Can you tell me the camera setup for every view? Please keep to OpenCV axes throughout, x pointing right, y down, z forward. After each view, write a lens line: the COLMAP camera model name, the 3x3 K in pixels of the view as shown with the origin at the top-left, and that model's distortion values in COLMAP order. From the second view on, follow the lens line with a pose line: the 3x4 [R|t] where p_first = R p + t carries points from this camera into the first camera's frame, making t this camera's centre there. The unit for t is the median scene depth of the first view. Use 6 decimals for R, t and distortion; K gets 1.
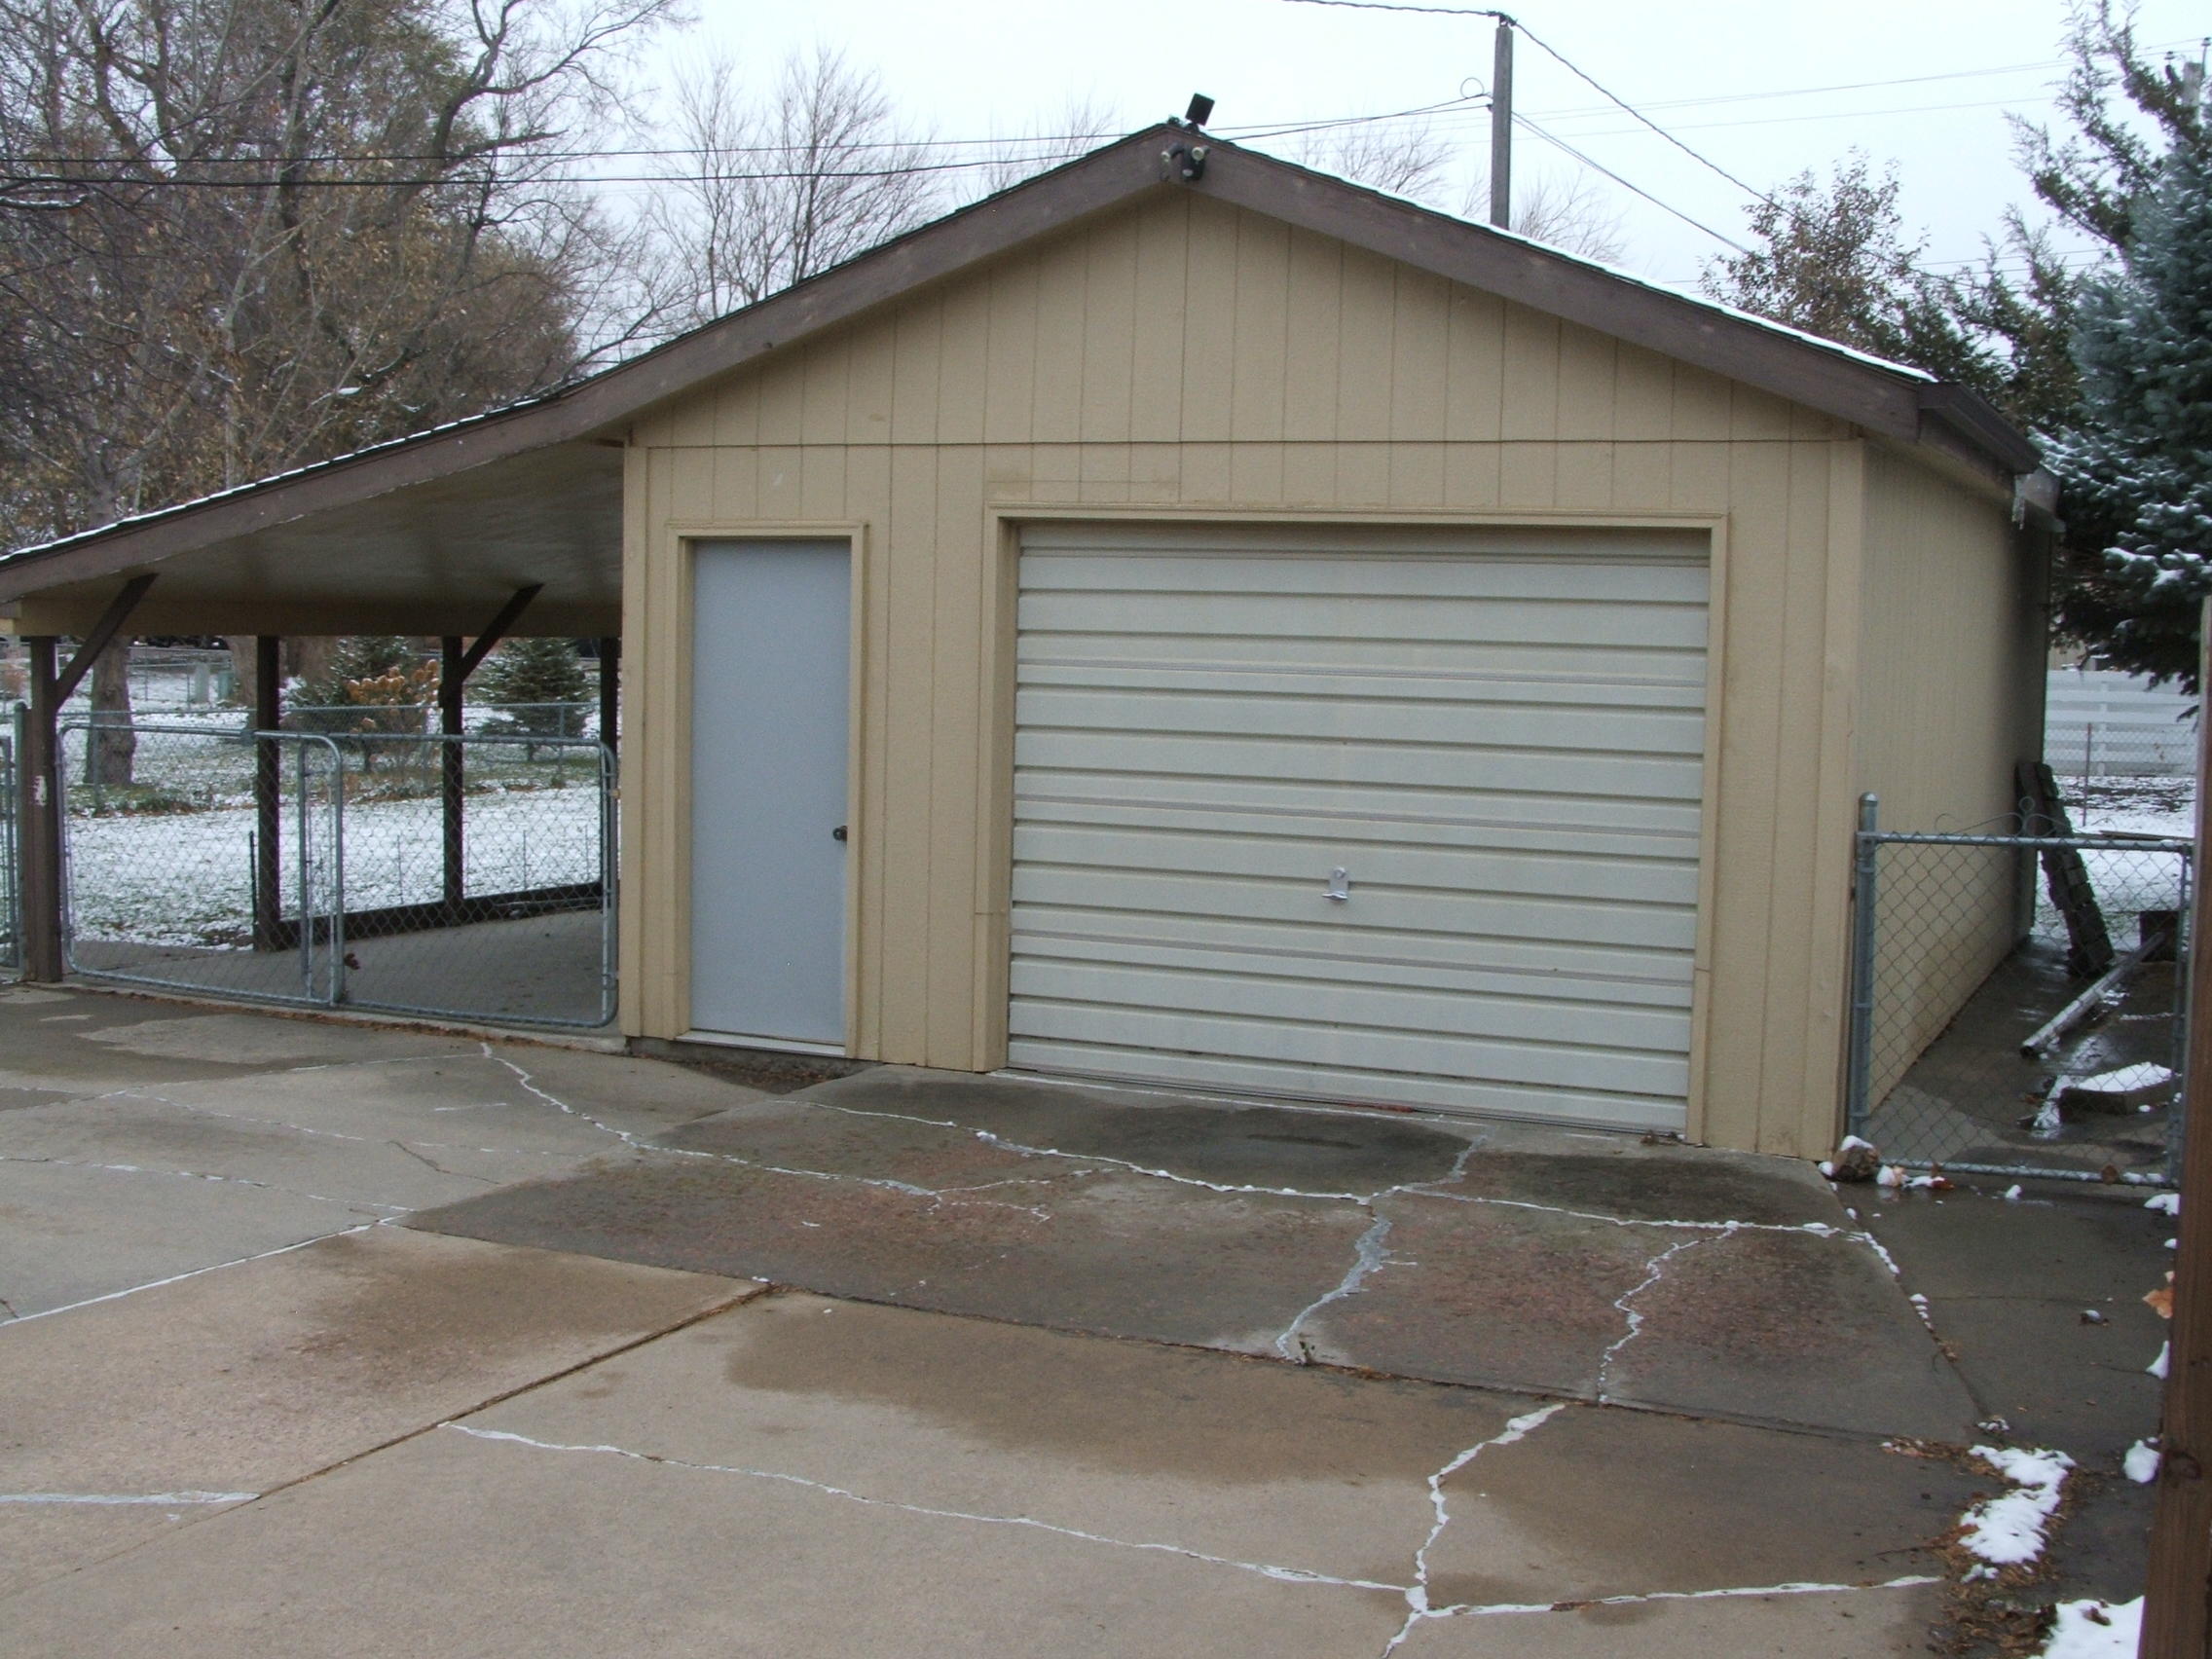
lens RADIAL K [[2590.3, 0, 1102.7], [0, 2590.3, 828.6], [0, 0, 1]] dist [-0.151472, 0.000000]
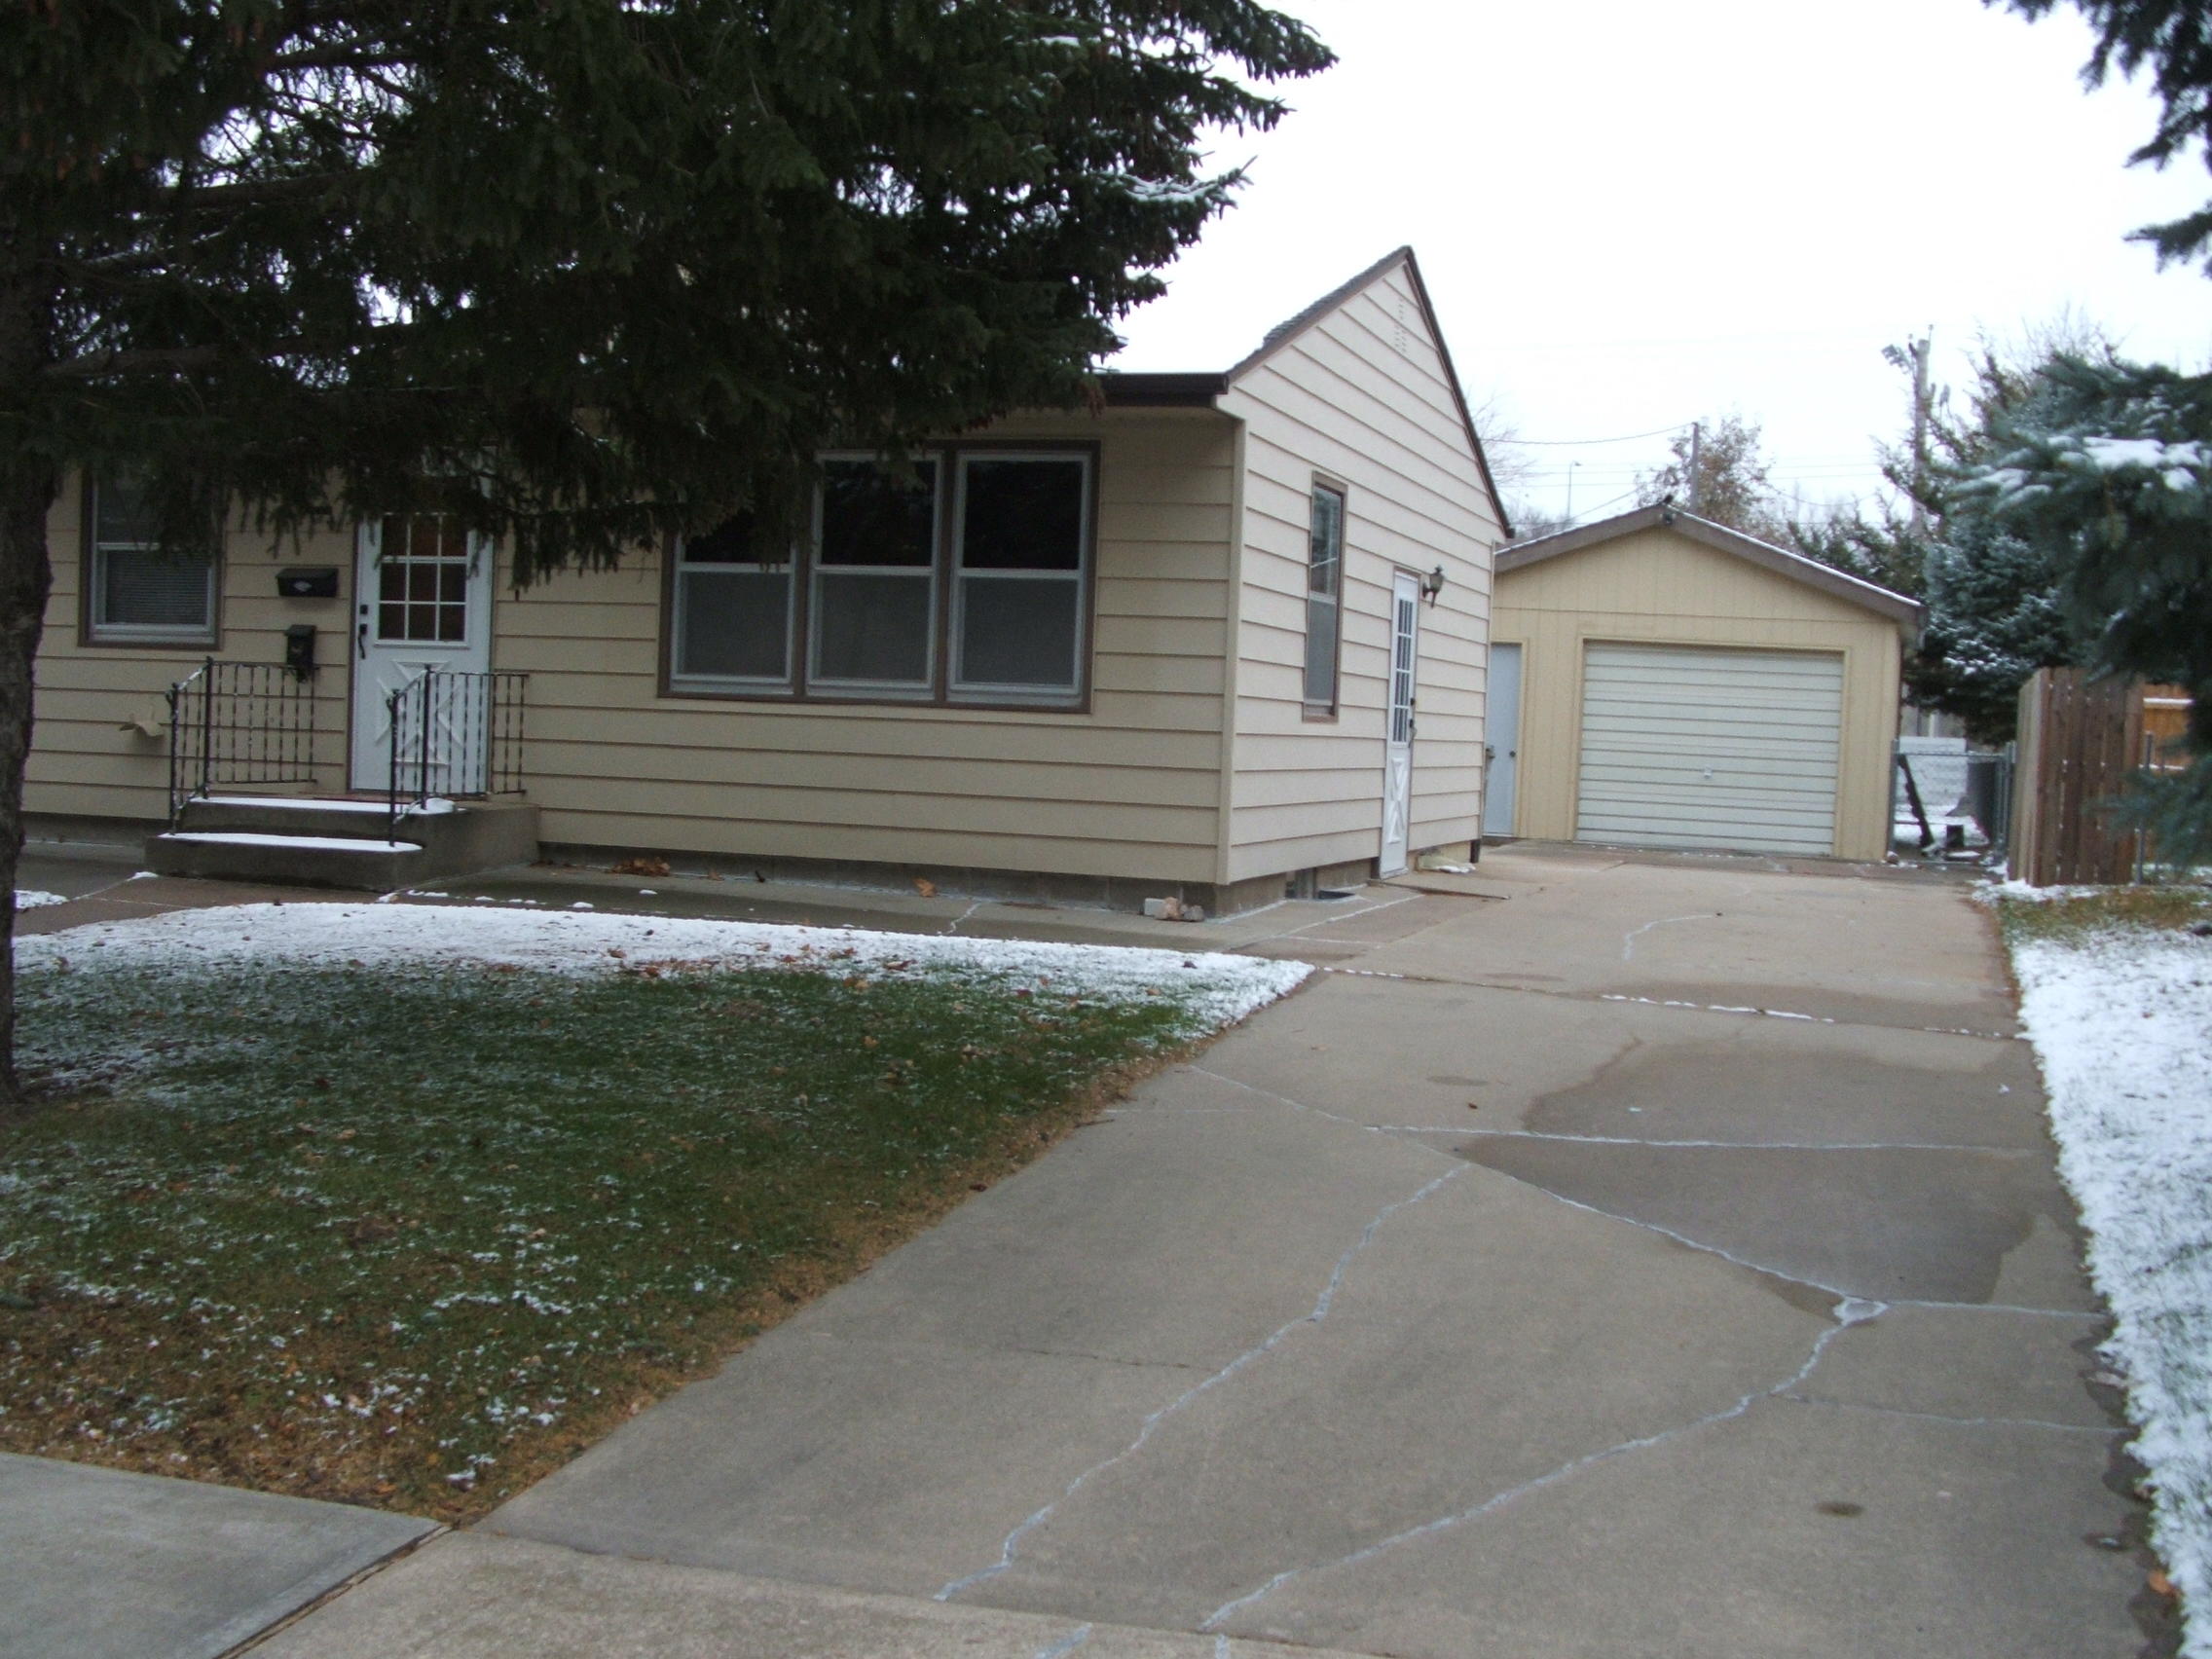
lens RADIAL K [[2590.3, 0, 1109.7], [0, 2590.3, 835.3], [0, 0, 1]] dist [-0.151472, 0.000000]
pose [[0.991268, 0.016960, 0.130766, -0.877524], [-0.013604, 0.999556, -0.026516, 0.166033], [-0.131157, 0.024505, 0.991059, -1.618017]]
